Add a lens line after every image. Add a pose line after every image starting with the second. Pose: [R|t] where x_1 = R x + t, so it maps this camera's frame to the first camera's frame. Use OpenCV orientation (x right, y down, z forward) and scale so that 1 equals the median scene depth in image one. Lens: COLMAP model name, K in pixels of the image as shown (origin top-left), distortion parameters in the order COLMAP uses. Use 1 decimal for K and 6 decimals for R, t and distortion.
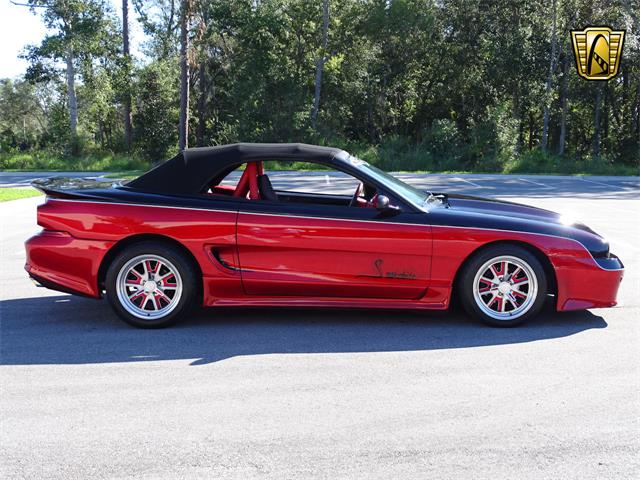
lens RADIAL K [[970.4, 0, 323.1], [0, 970.4, 242.4], [0, 0, 1]] dist [0.001792, -0.068264]
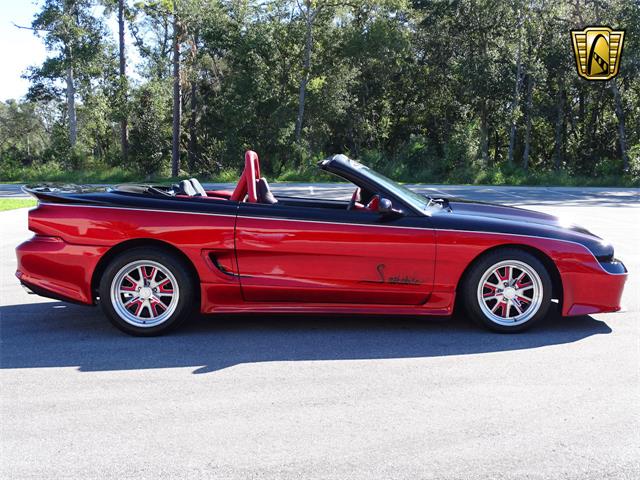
lens RADIAL K [[858.0, 0, 320.0], [0, 858.0, 240.0], [0, 0, 1]] dist [0.000599, 0.013674]
pose [[0.999690, -0.002787, 0.024750, -0.025218], [0.003080, 0.999926, -0.011802, 0.002977], [-0.024715, 0.011874, 0.999624, 0.137467]]
